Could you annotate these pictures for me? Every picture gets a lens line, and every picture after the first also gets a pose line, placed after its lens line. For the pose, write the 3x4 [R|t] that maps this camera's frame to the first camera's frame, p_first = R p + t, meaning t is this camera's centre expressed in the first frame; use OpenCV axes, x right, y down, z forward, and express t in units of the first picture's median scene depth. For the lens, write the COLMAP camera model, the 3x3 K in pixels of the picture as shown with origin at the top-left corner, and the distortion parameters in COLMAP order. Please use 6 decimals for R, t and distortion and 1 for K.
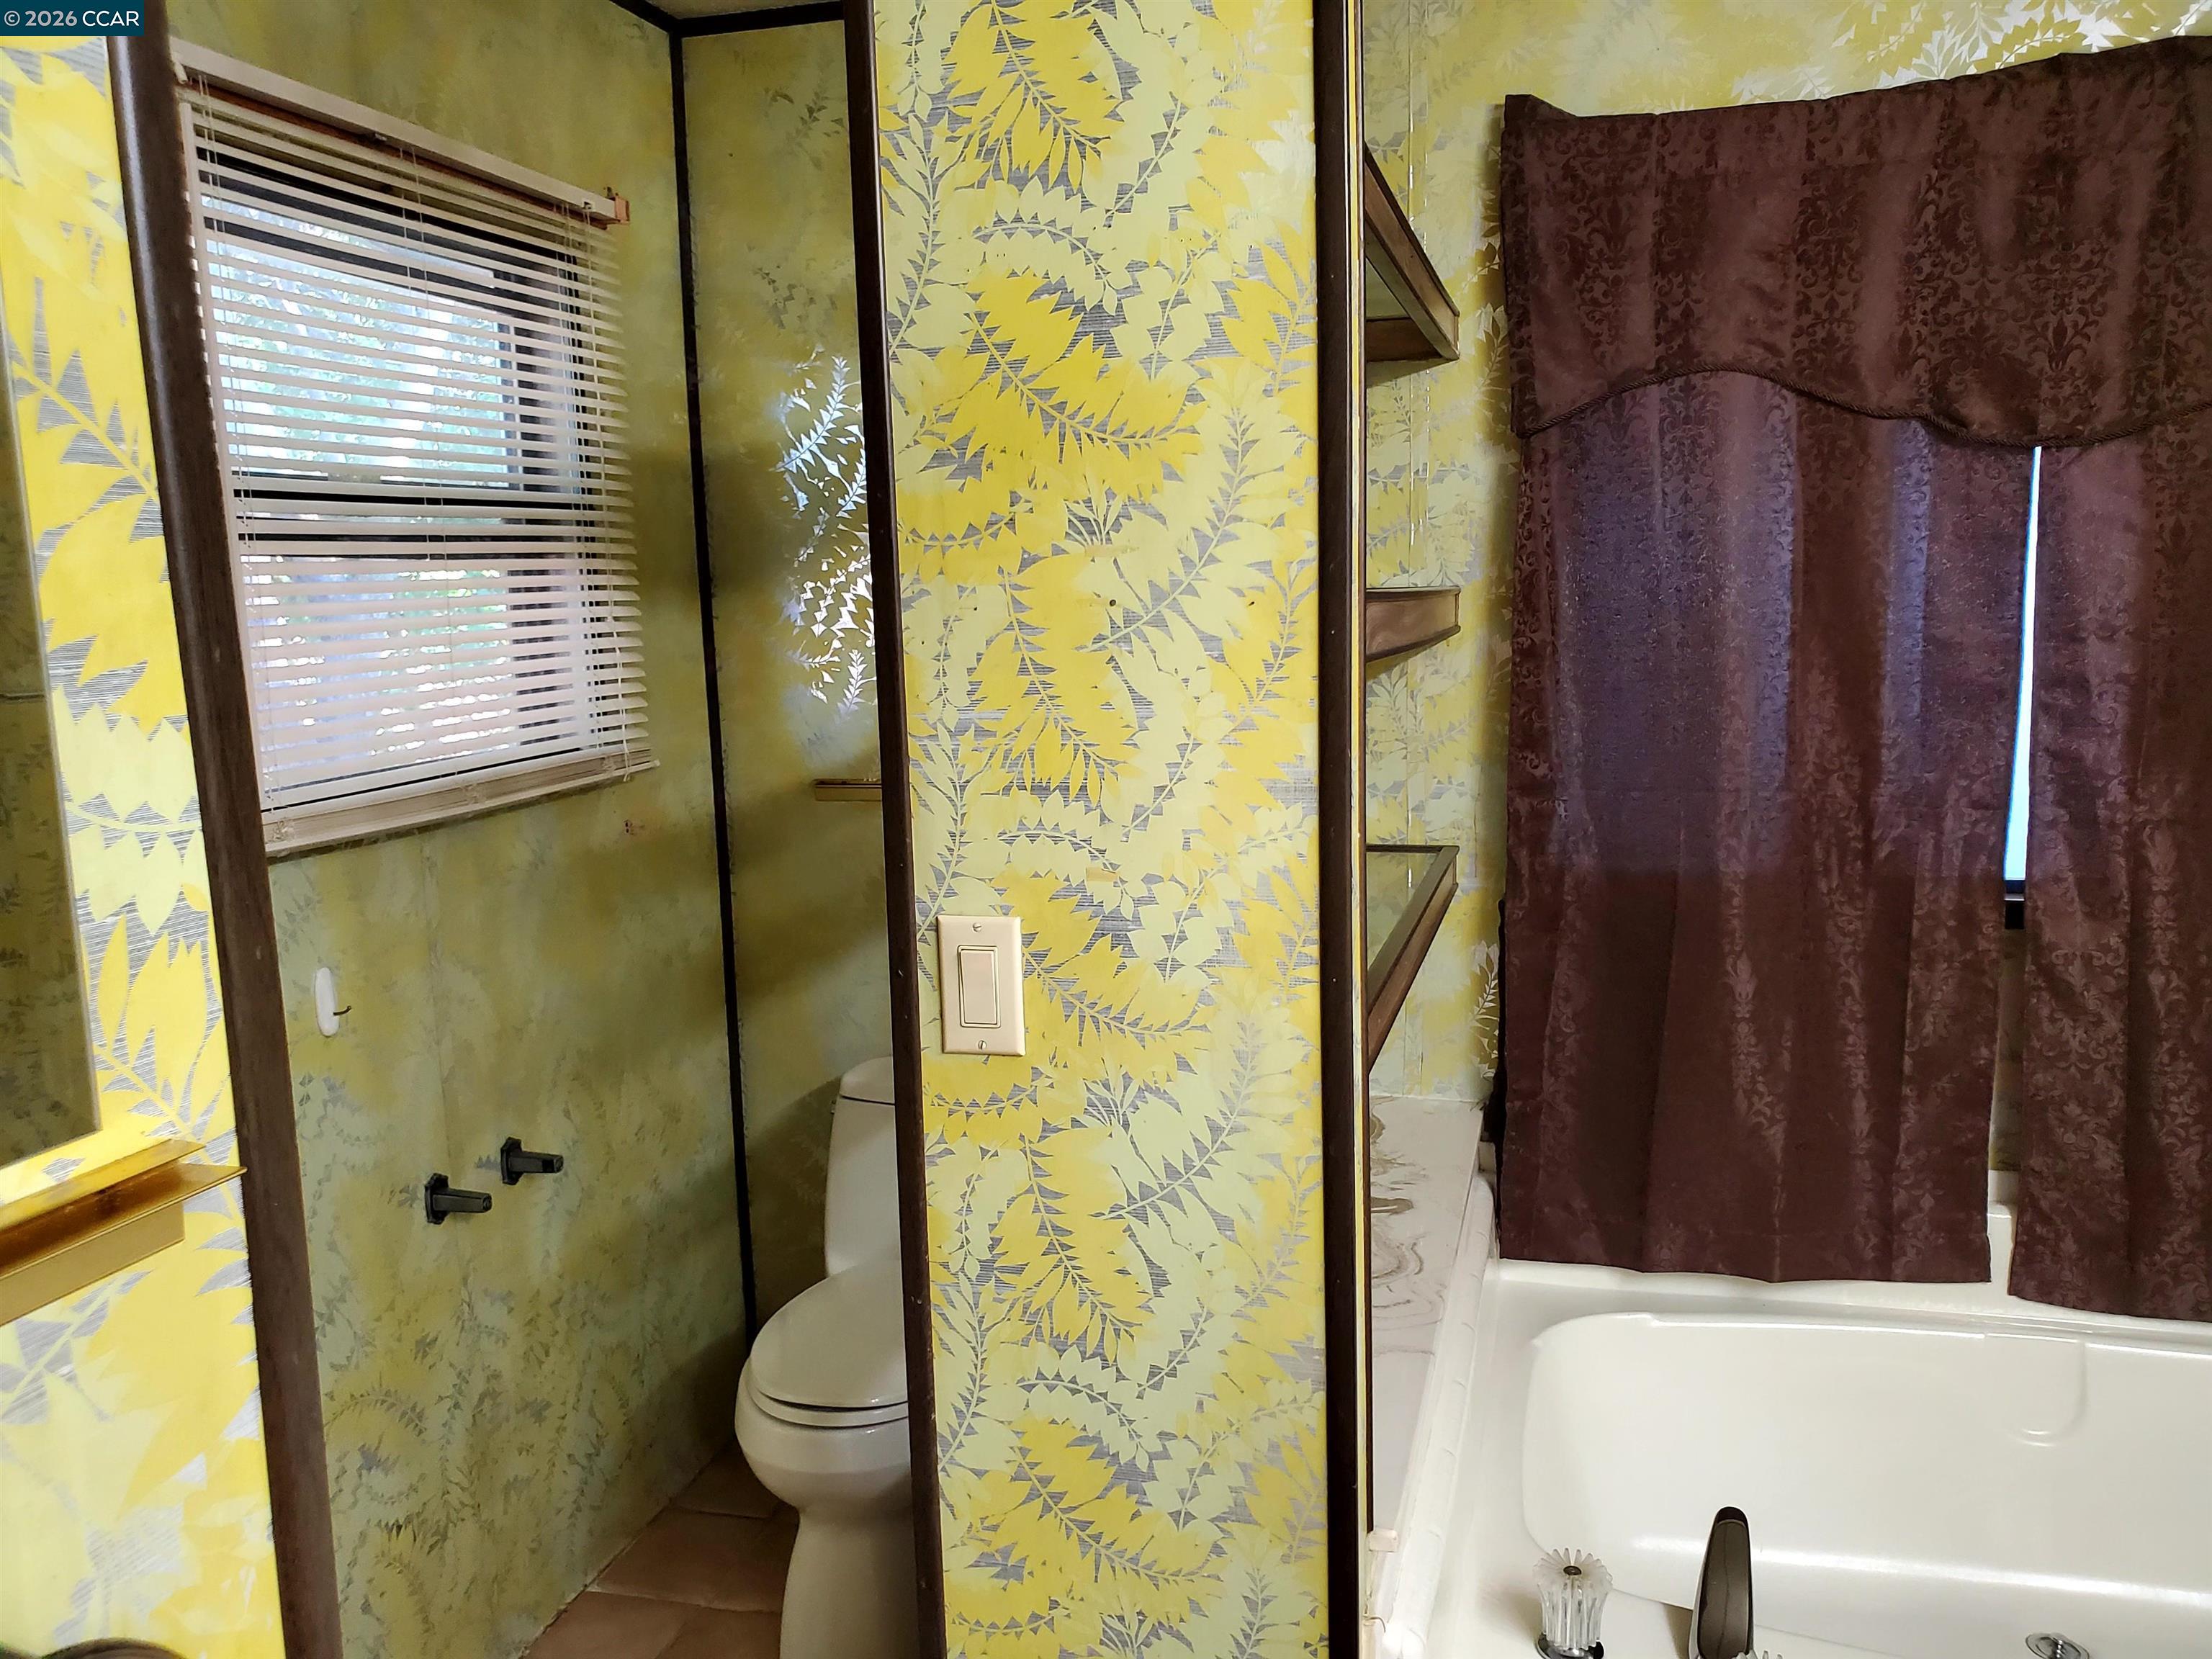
lens RADIAL K [[1711.3, 0, 1133.5], [0, 1711.3, 823.8], [0, 0, 1]] dist [0.005036, 0.005829]
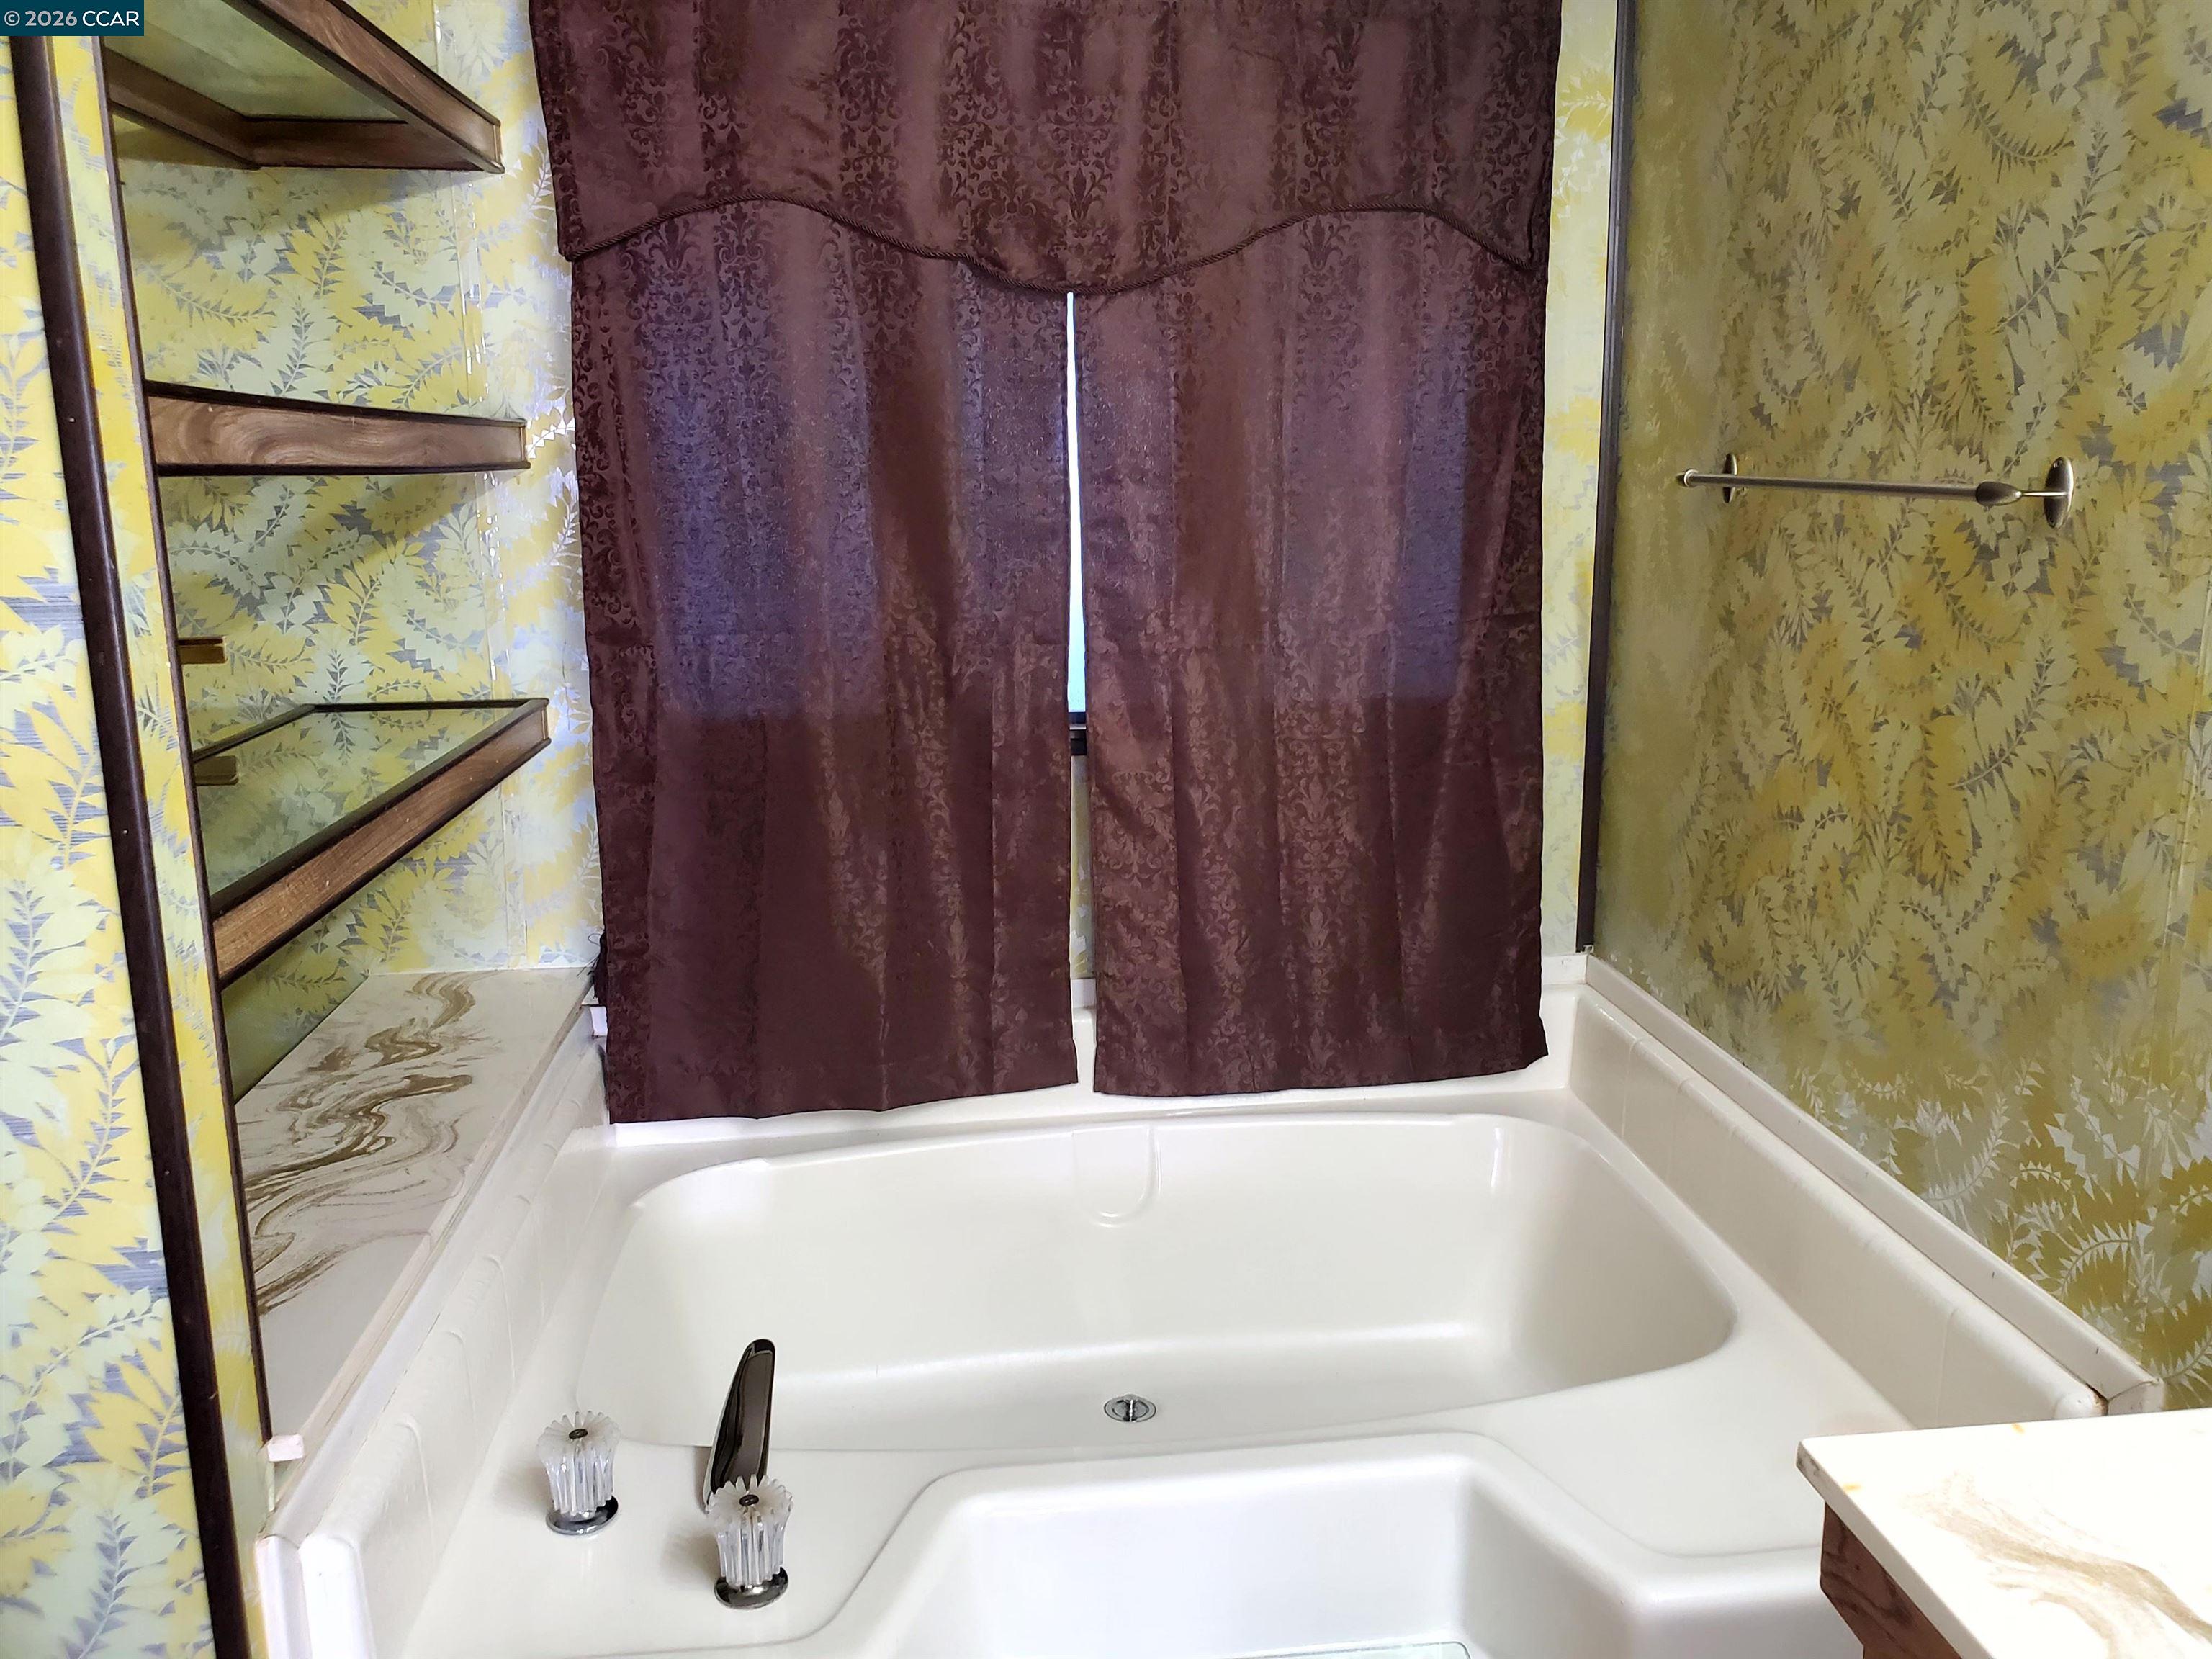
lens RADIAL K [[1680.4, 0, 1116.7], [0, 1680.4, 791.0], [0, 0, 1]] dist [0.007671, -0.011814]
pose [[0.930391, -0.060197, 0.361592, 0.158964], [0.041559, 0.997386, 0.059110, 0.024125], [-0.364205, -0.039968, 0.930461, 0.018475]]
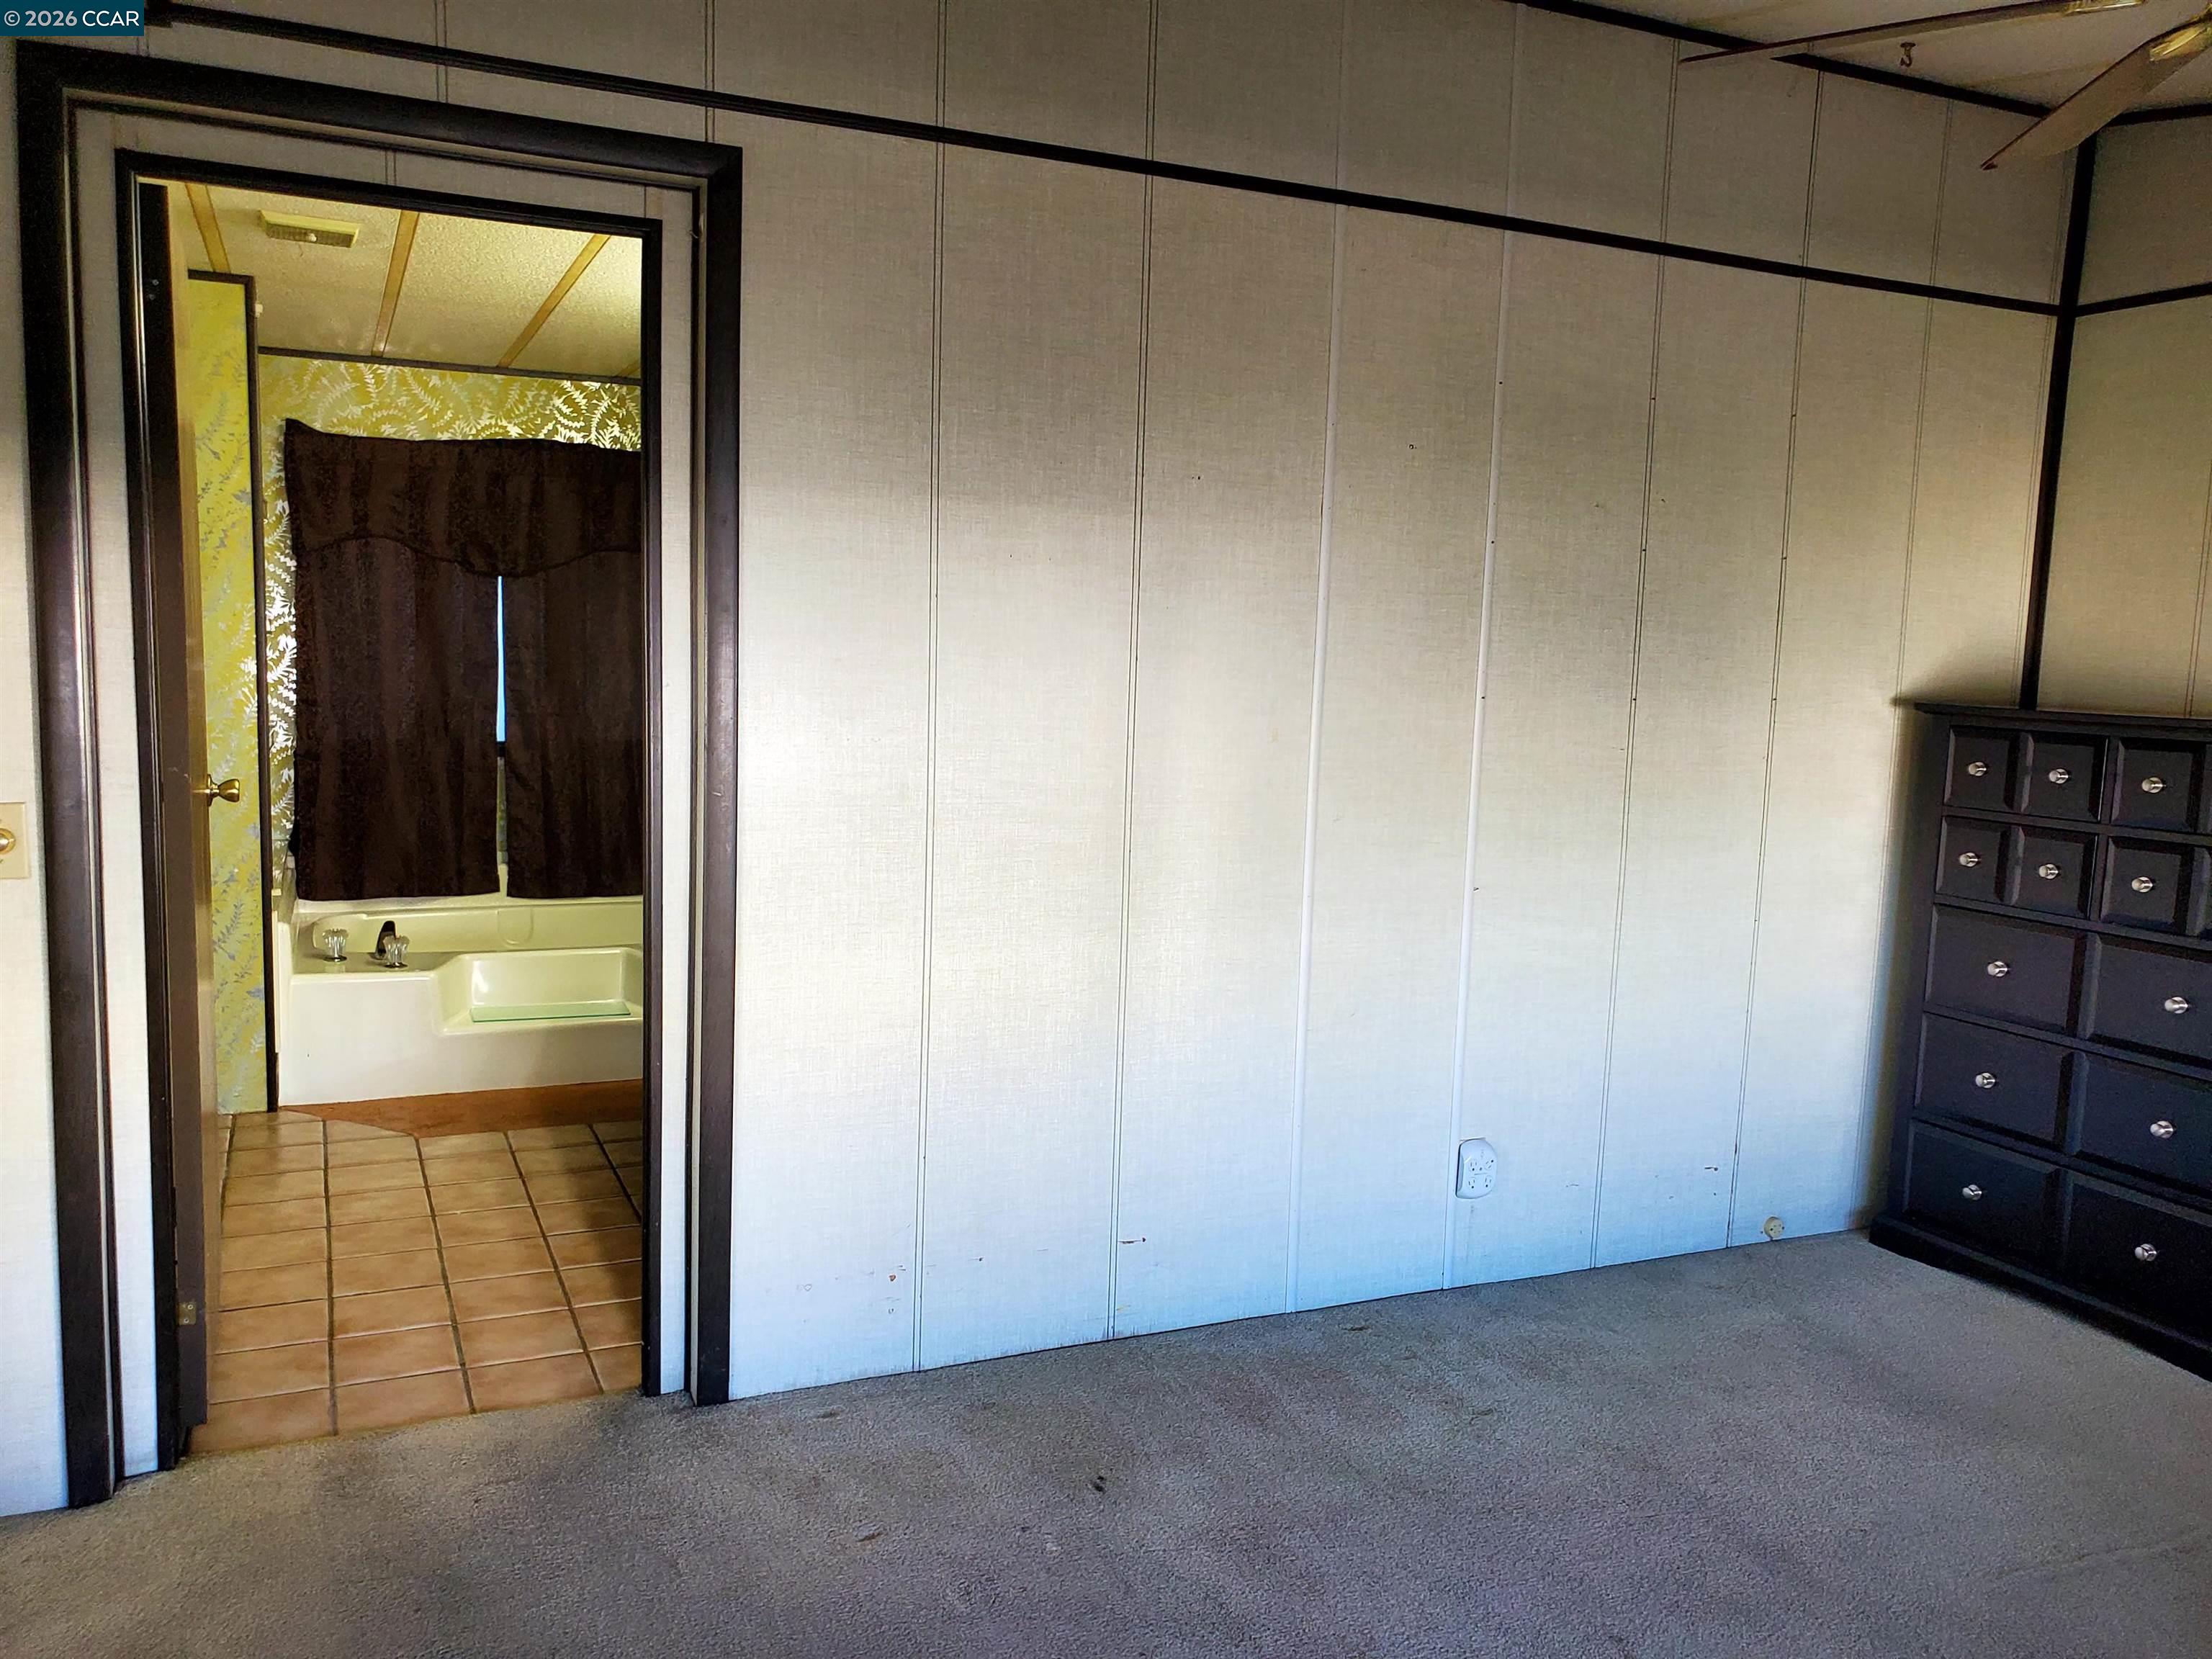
lens RADIAL K [[1710.4, 0, 1106.0], [0, 1710.4, 829.5], [0, 0, 1]] dist [-0.008604, -0.009510]
pose [[0.772851, -0.024072, 0.634131, -0.454301], [0.041134, 0.999079, -0.012206, 0.251797], [-0.633253, 0.035517, 0.773130, -1.670431]]
